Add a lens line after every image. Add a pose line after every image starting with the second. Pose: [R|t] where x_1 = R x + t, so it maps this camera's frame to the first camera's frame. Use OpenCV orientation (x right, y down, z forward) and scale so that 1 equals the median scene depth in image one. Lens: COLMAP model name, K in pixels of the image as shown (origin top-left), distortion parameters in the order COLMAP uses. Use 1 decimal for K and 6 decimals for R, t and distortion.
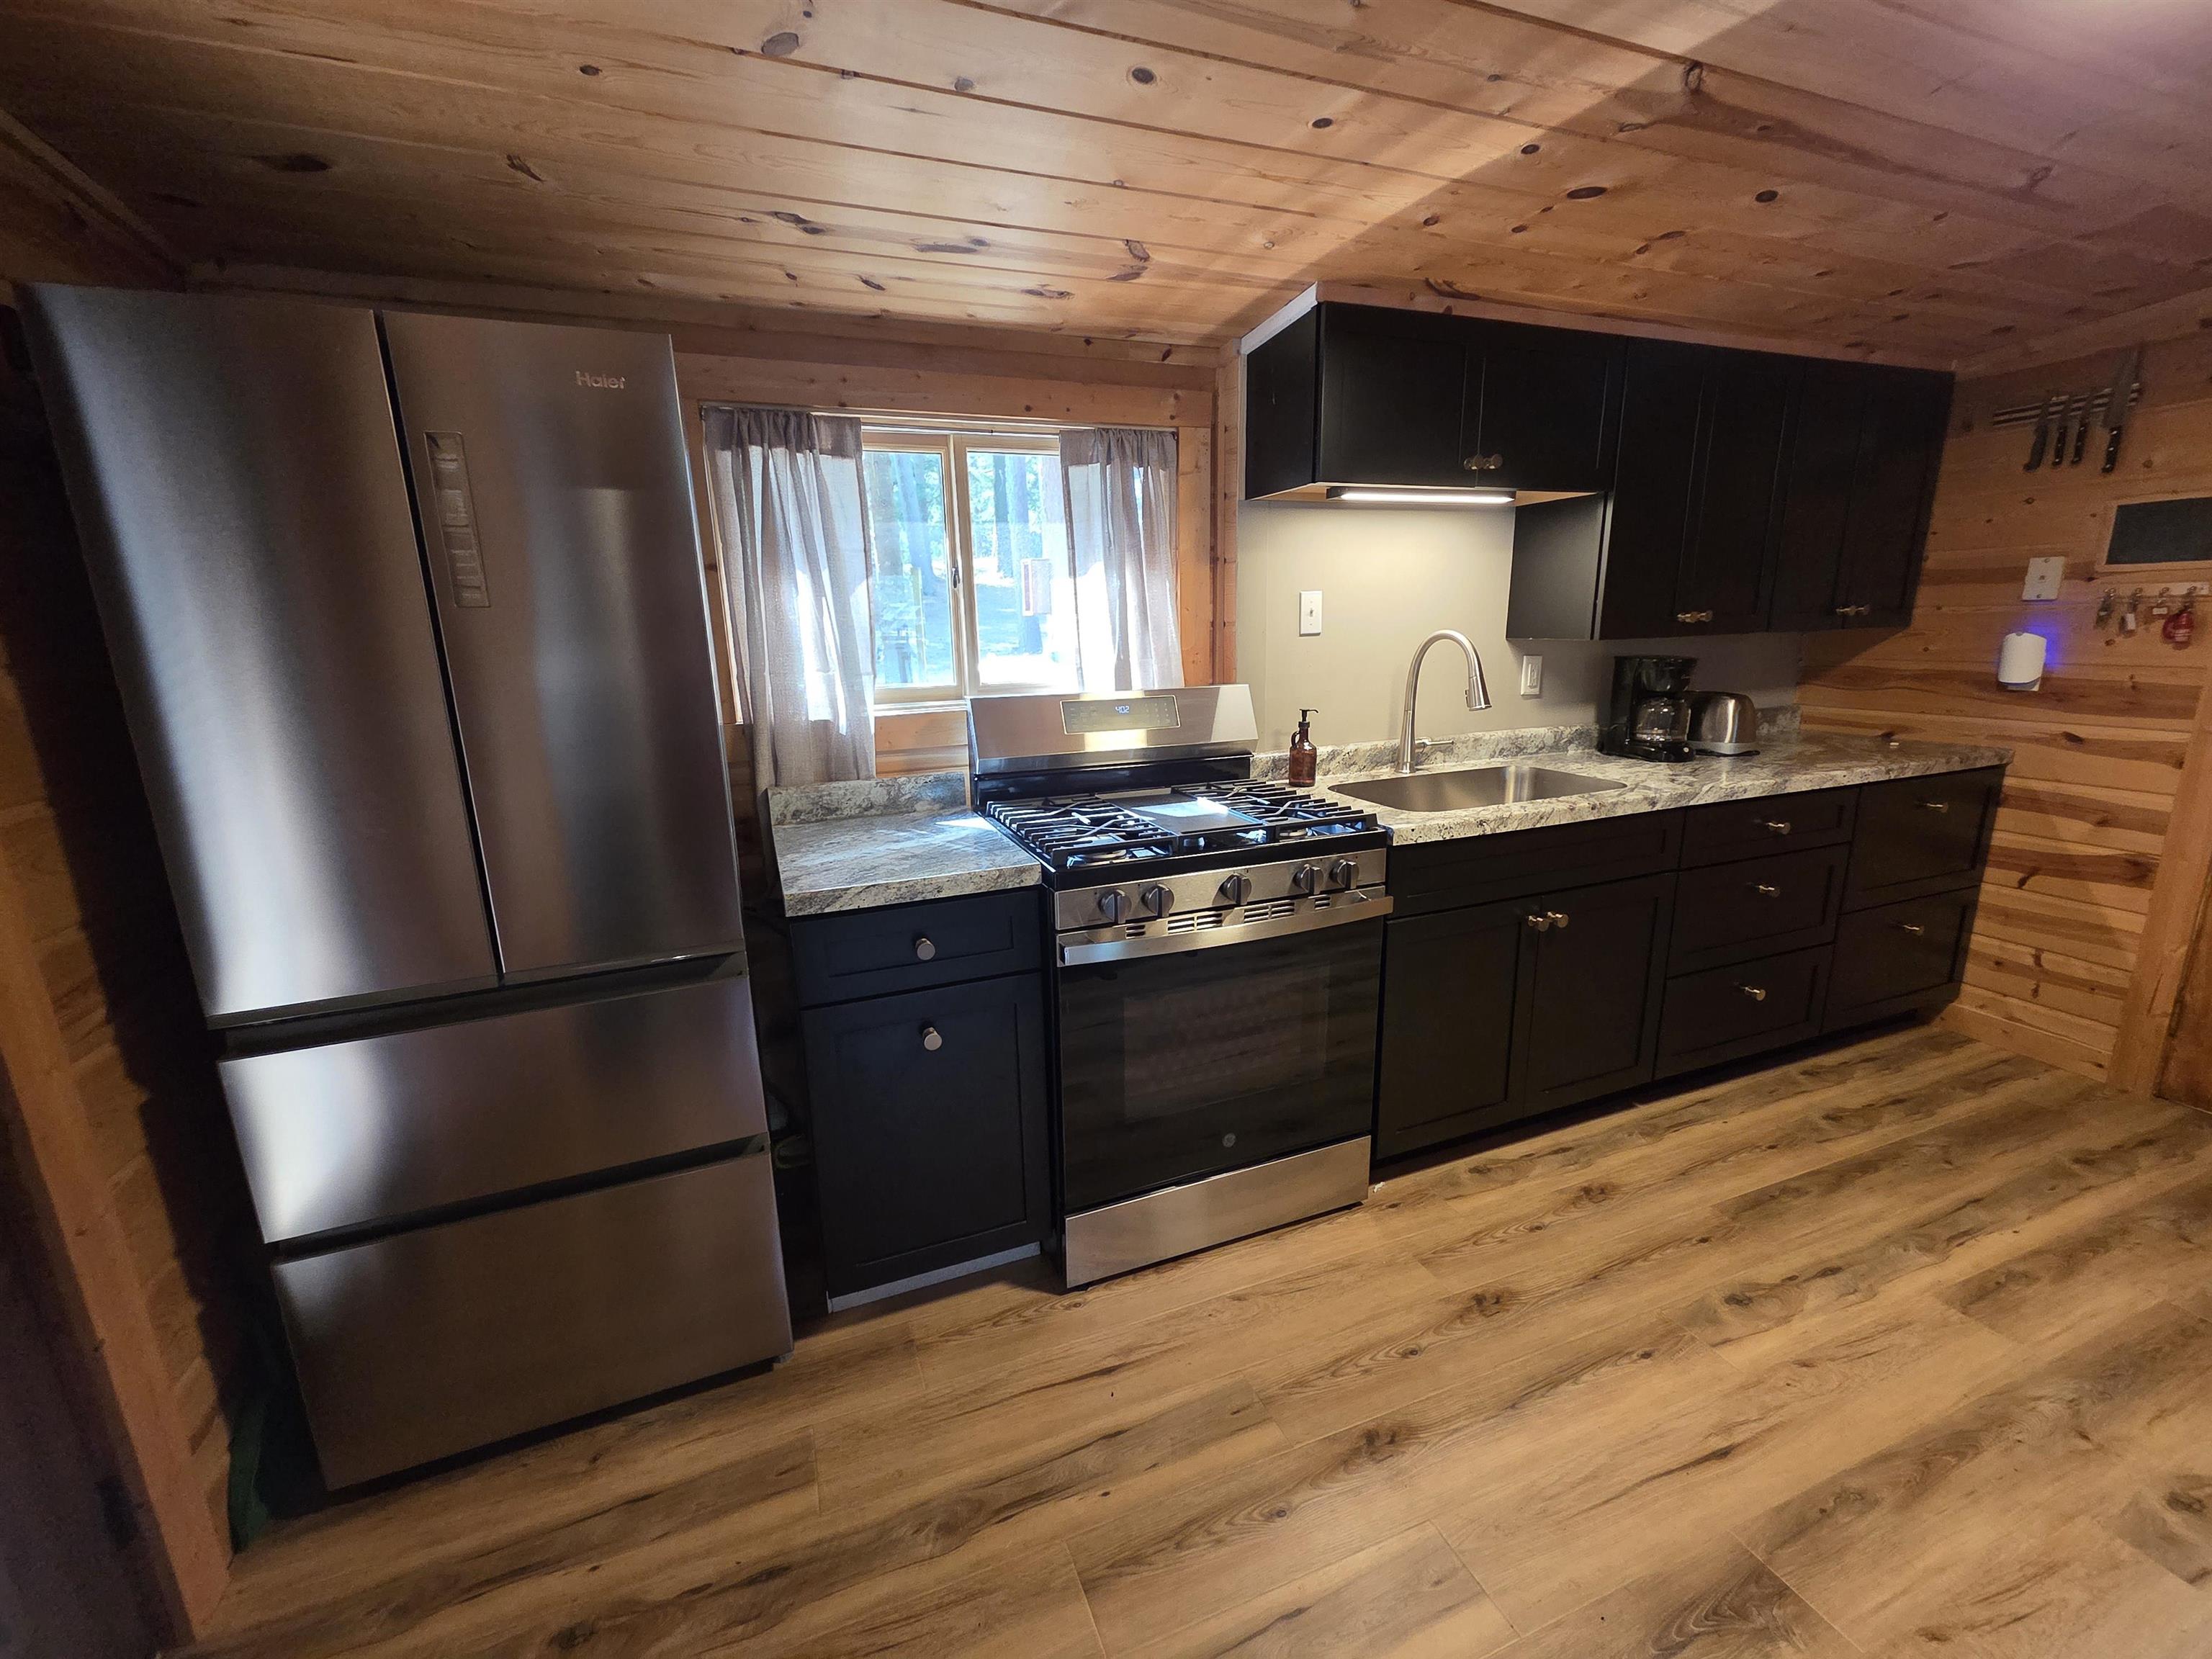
lens RADIAL K [[901.0, 0, 1106.0], [0, 901.0, 829.5], [0, 0, 1]] dist [0.003787, 0.000069]
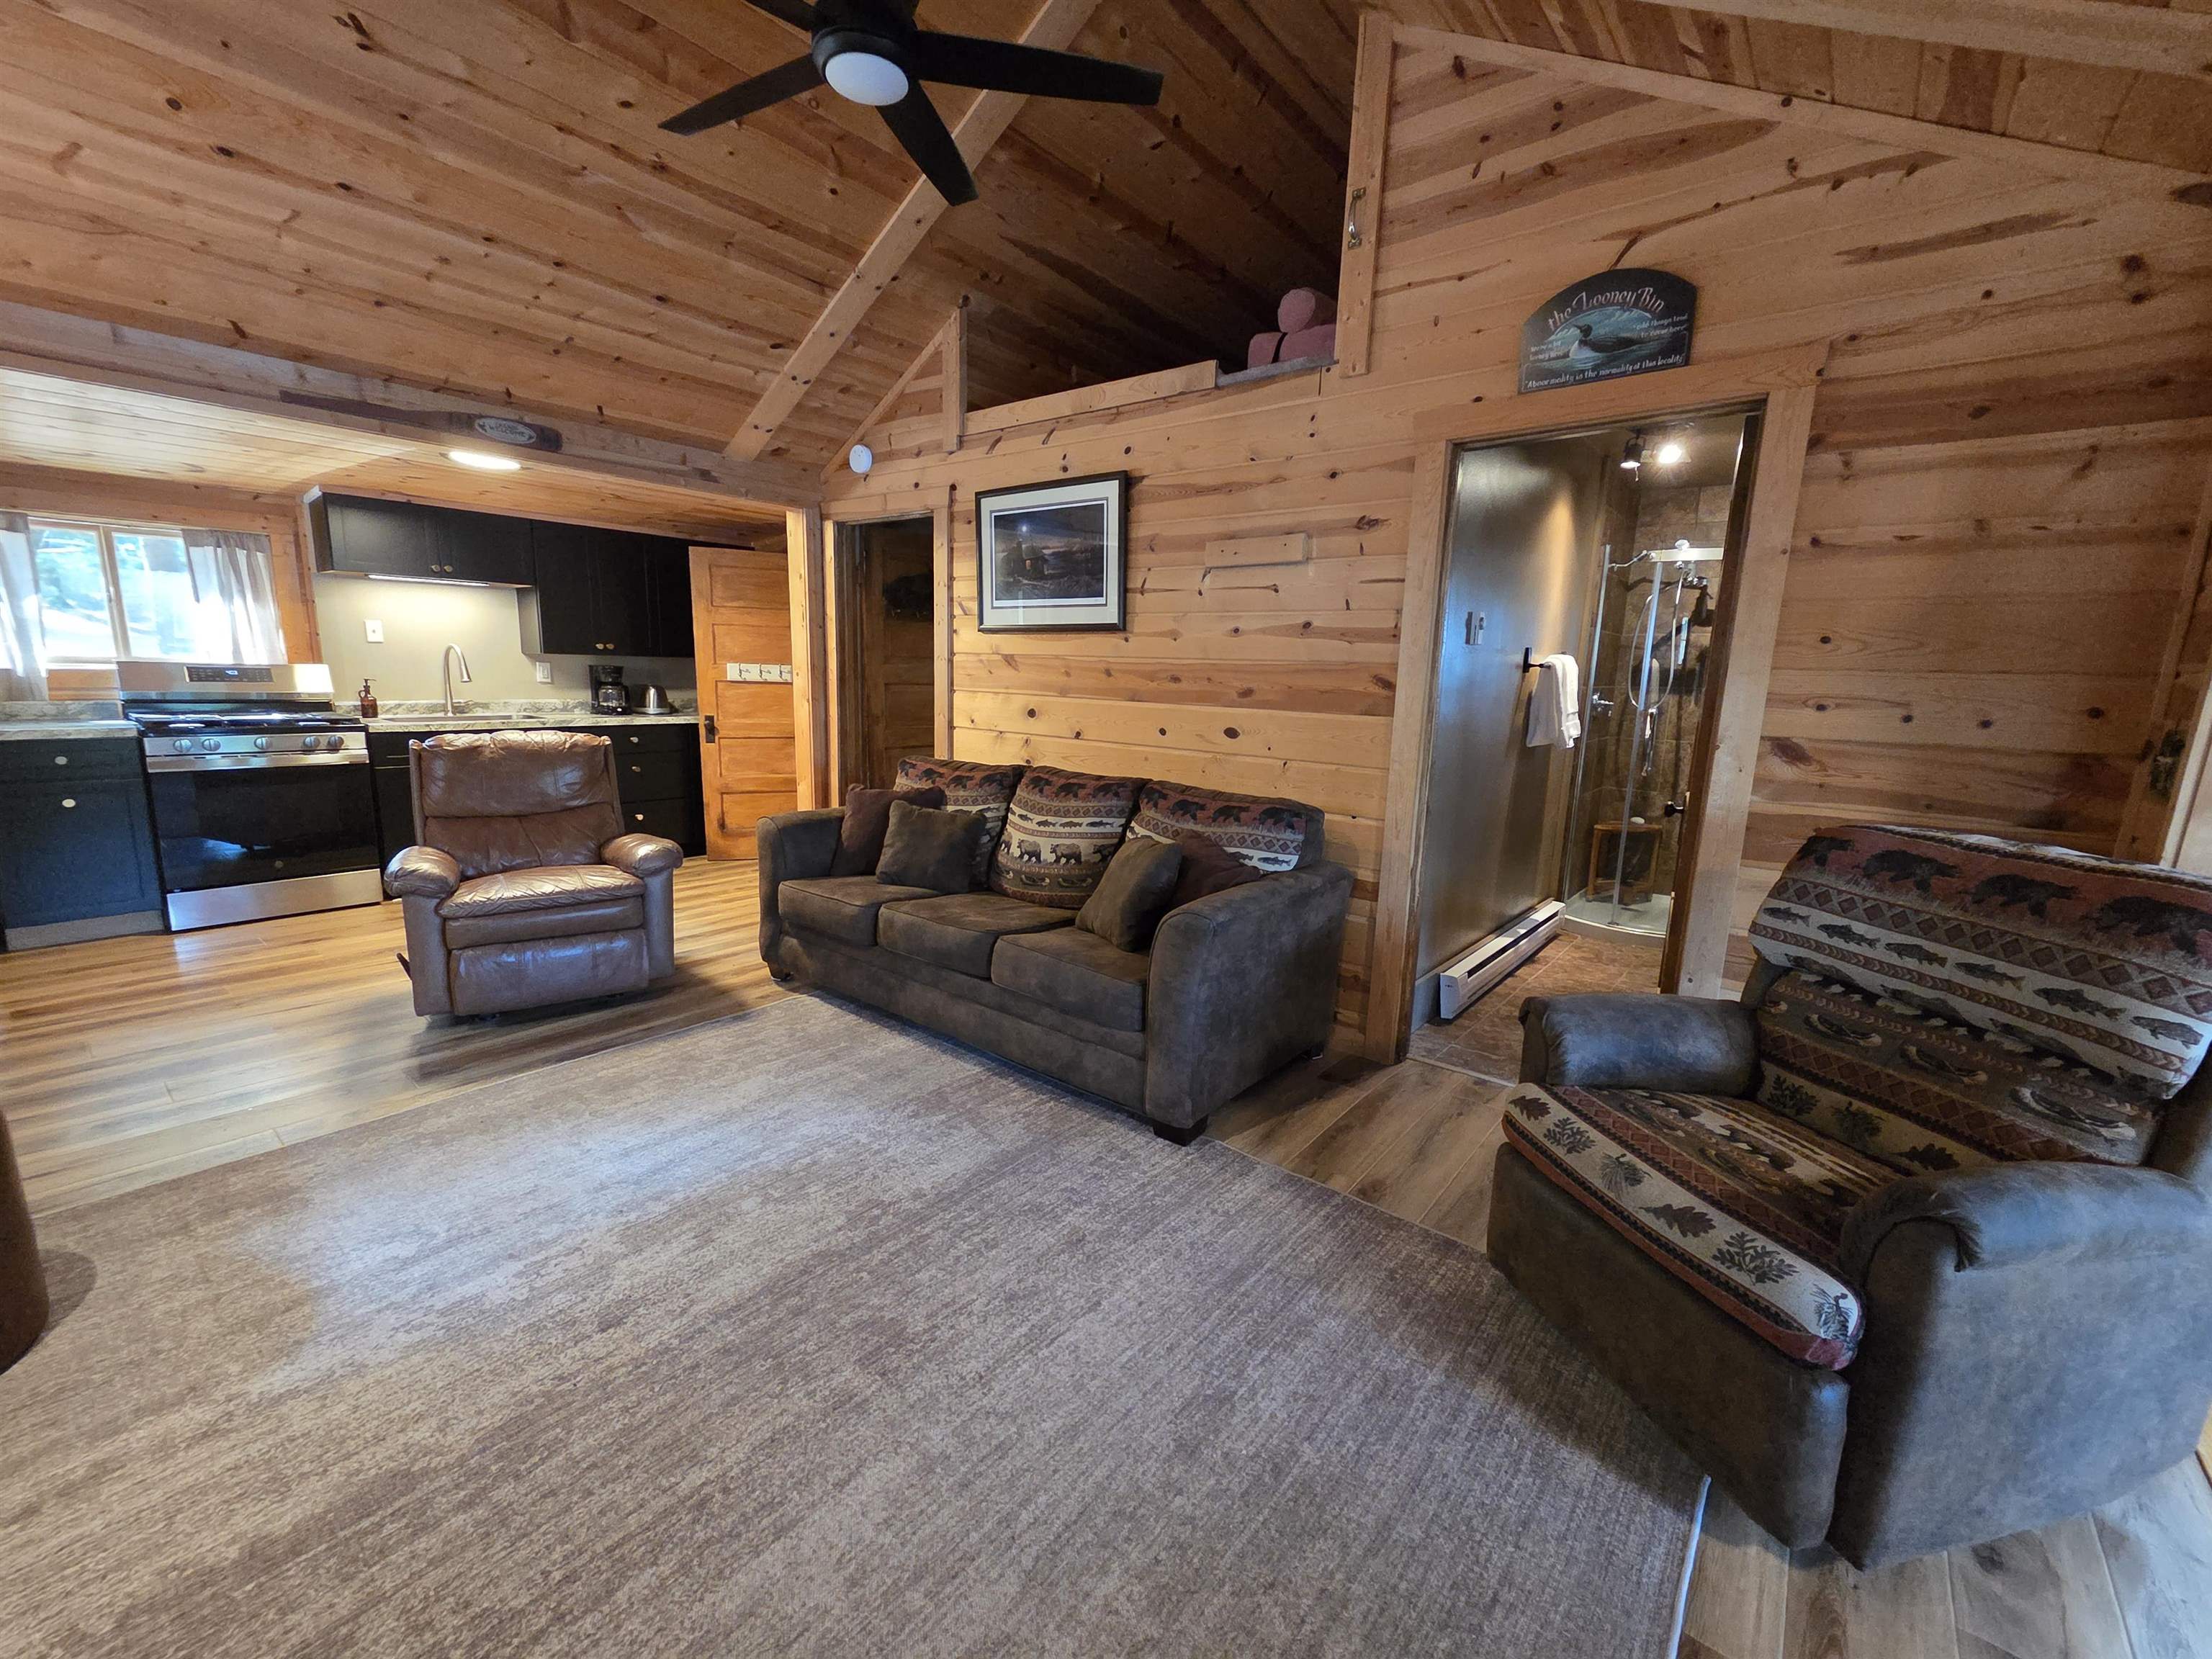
lens RADIAL K [[903.8, 0, 1104.4], [0, 903.8, 829.6], [0, 0, 1]] dist [0.006128, -0.001116]
pose [[0.867238, -0.038635, 0.496393, 0.719484], [0.062159, 0.997586, -0.030952, 0.416526], [-0.493999, 0.057698, 0.867546, -1.755873]]
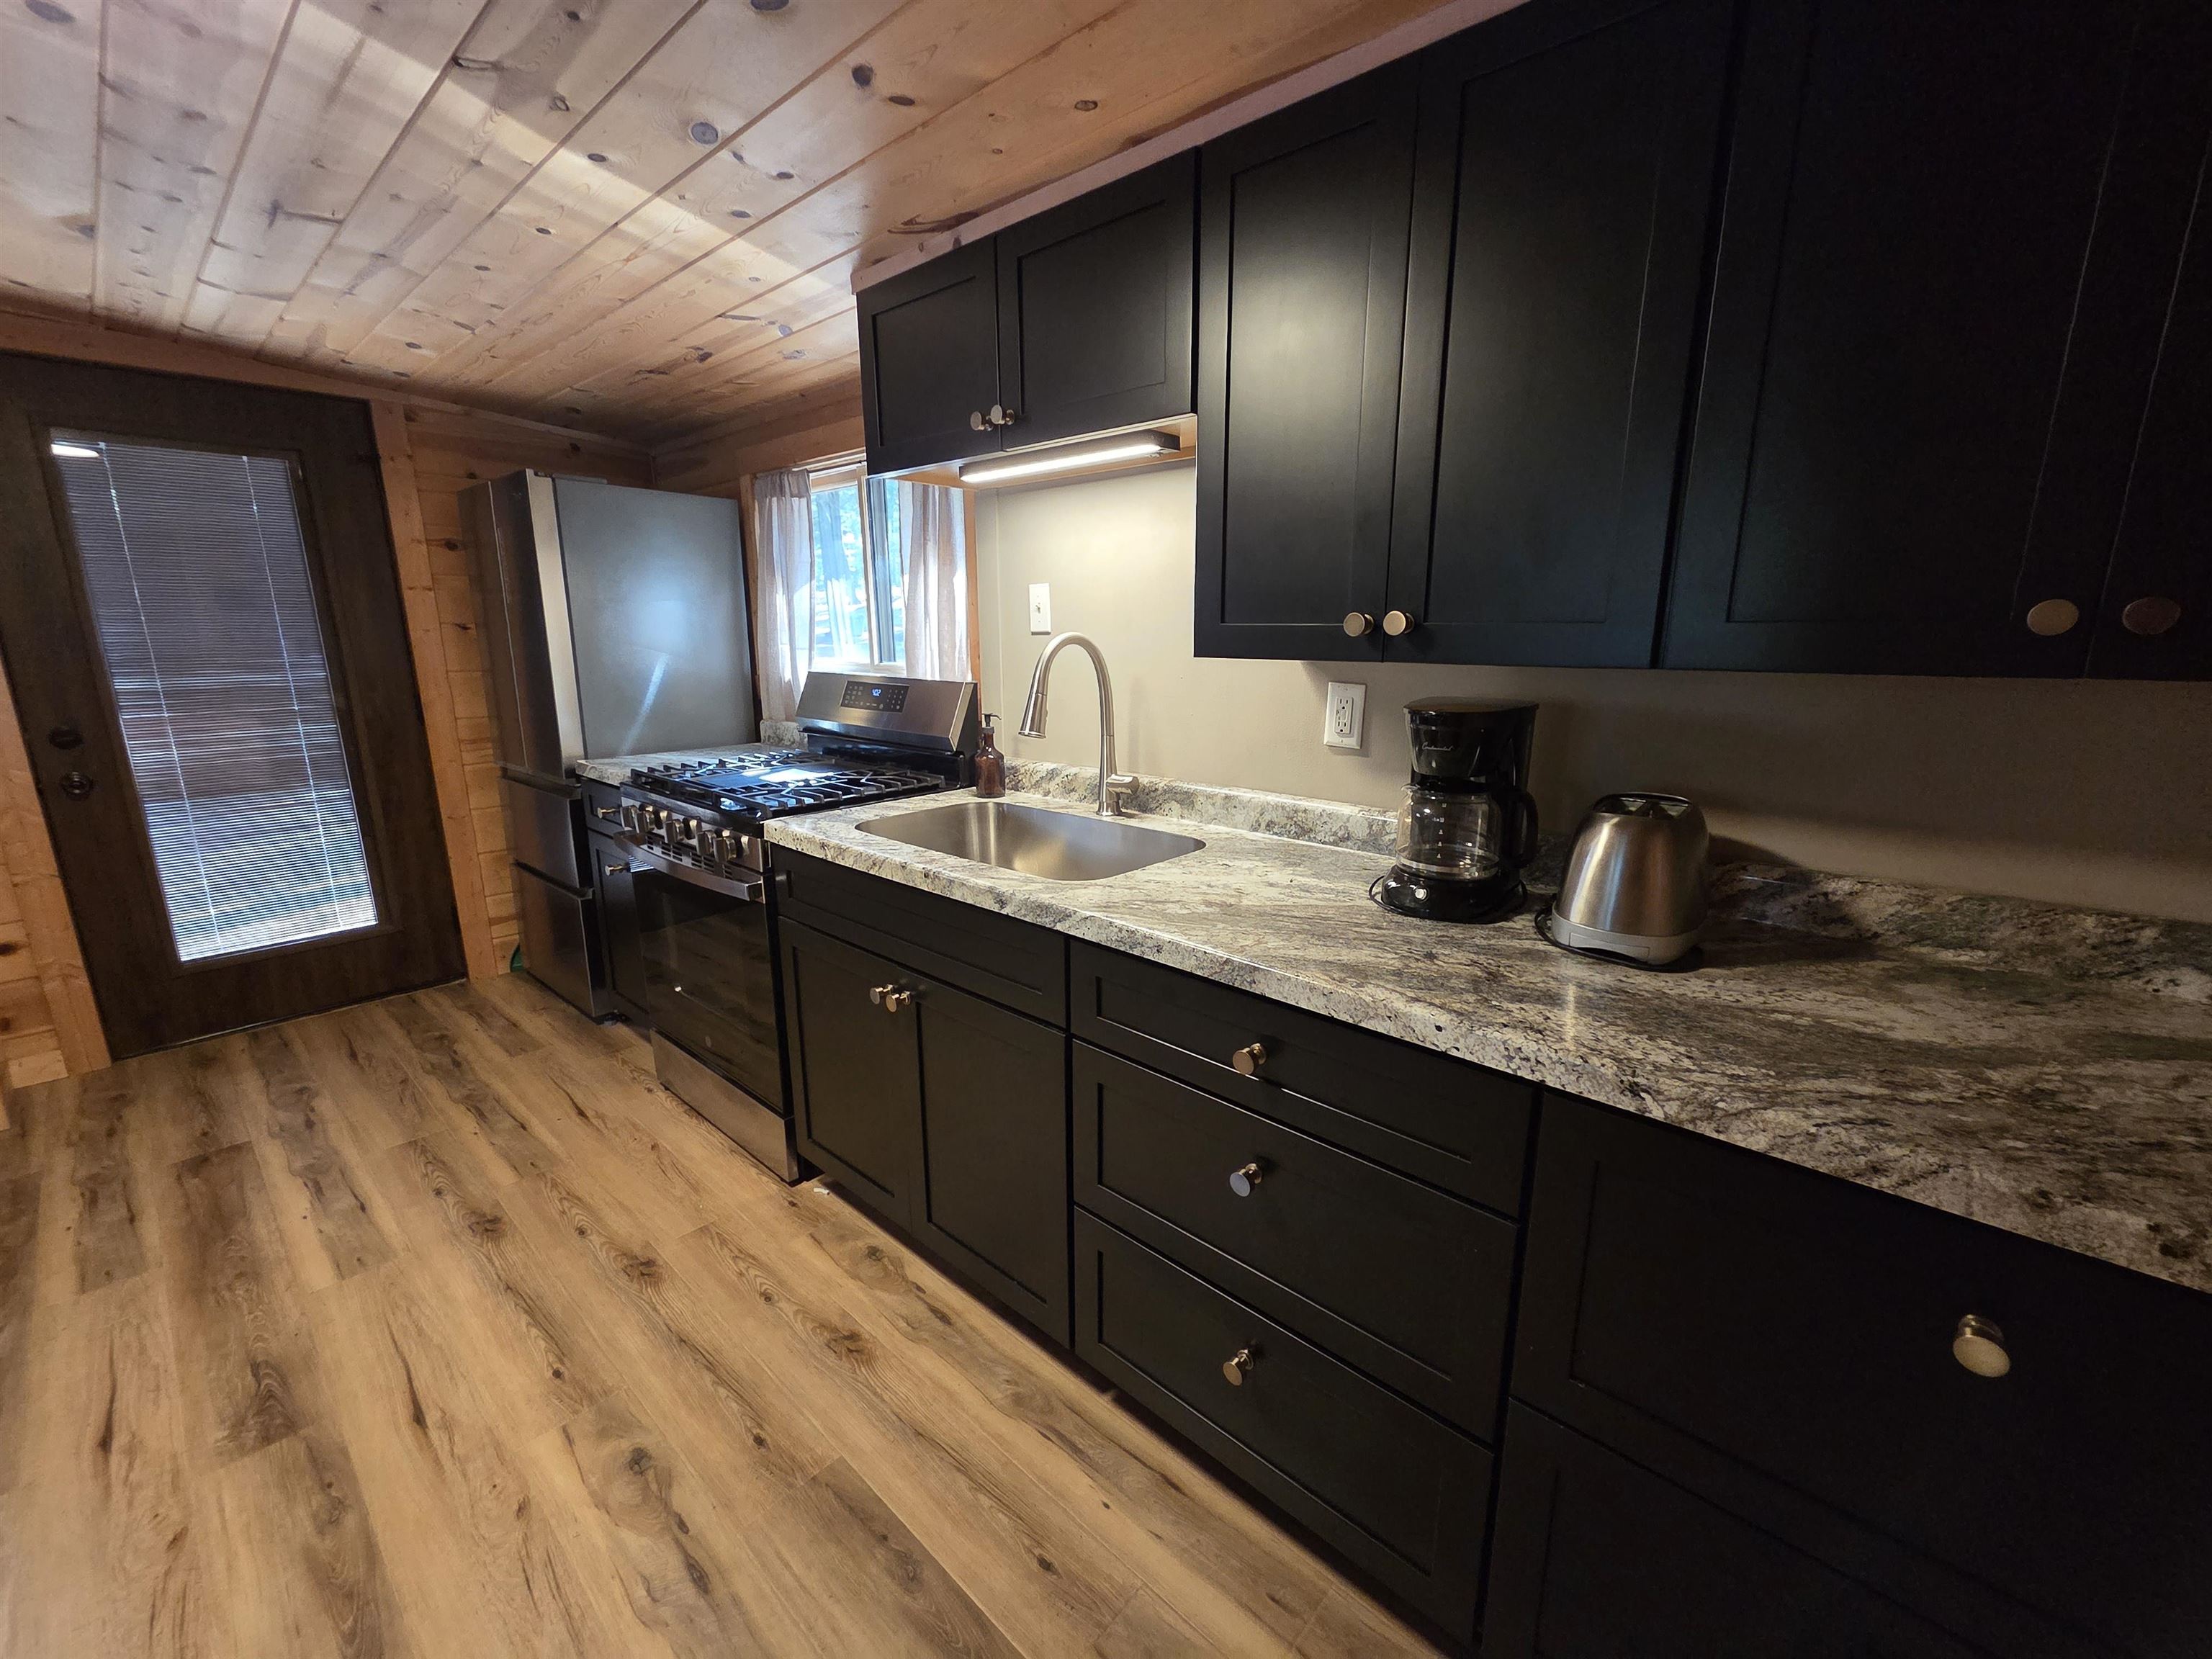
lens RADIAL K [[903.8, 0, 1104.4], [0, 903.8, 829.6], [0, 0, 1]] dist [0.006128, -0.001116]
pose [[0.443721, 0.220795, -0.868540, 1.259894], [-0.210365, 0.967756, 0.138546, -0.196920], [0.871125, 0.121235, 0.475861, 0.778203]]
